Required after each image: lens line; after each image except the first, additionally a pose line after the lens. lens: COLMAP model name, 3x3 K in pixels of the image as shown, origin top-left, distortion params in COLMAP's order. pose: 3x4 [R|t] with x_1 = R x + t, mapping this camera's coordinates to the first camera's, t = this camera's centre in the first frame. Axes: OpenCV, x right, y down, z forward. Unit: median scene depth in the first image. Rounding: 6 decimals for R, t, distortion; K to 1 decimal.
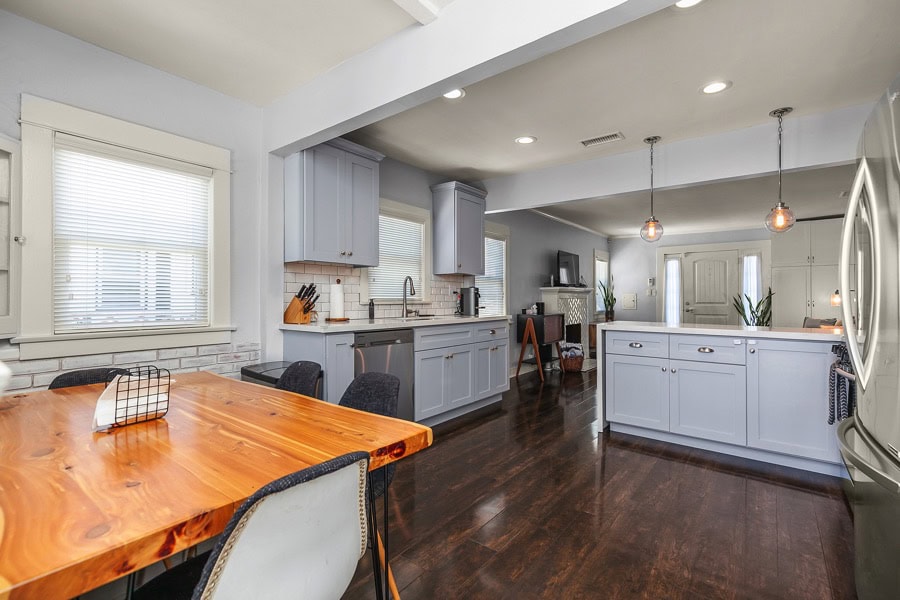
lens RADIAL K [[410.8, 0, 447.2], [0, 410.8, 294.5], [0, 0, 1]] dist [0.002305, 0.000305]
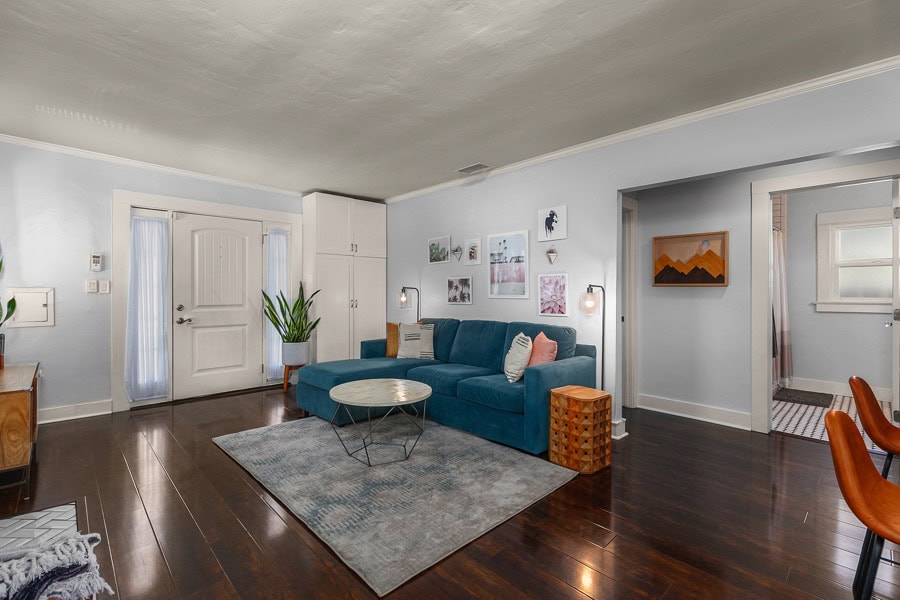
lens RADIAL K [[410.8, 0, 447.2], [0, 410.8, 294.5], [0, 0, 1]] dist [0.002305, 0.000305]
pose [[0.135917, -0.002030, 0.990718, 0.117775], [-0.008517, 0.999959, 0.003217, 0.000153], [-0.990684, -0.008875, 0.135894, 0.642891]]
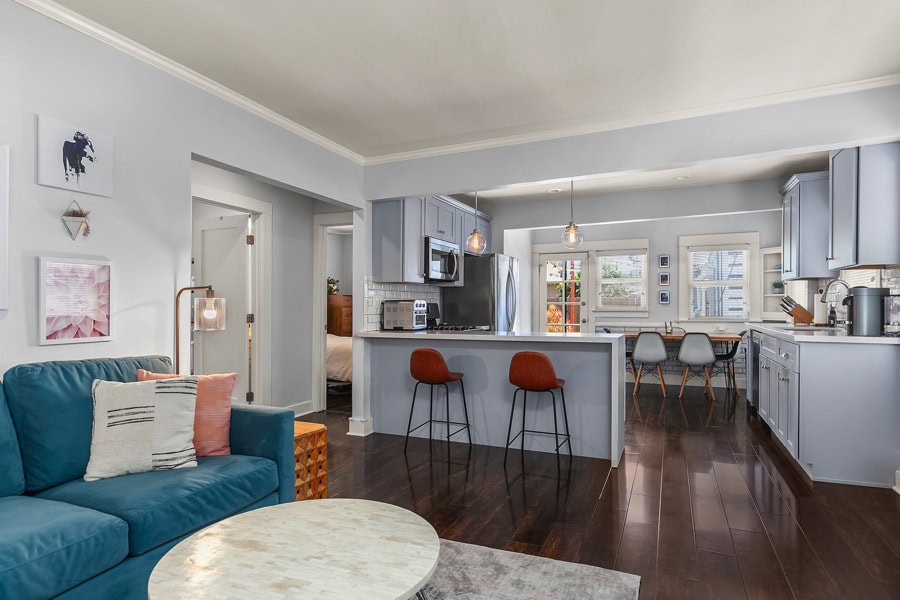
lens RADIAL K [[482.7, 0, 449.5], [0, 482.7, 278.2], [0, 0, 1]] dist [-0.000510, -0.000144]
pose [[-0.970080, -0.013527, -0.242409, 0.485343], [0.002688, 0.997787, -0.066436, 0.007627], [0.242771, -0.065100, -0.967897, 0.931126]]
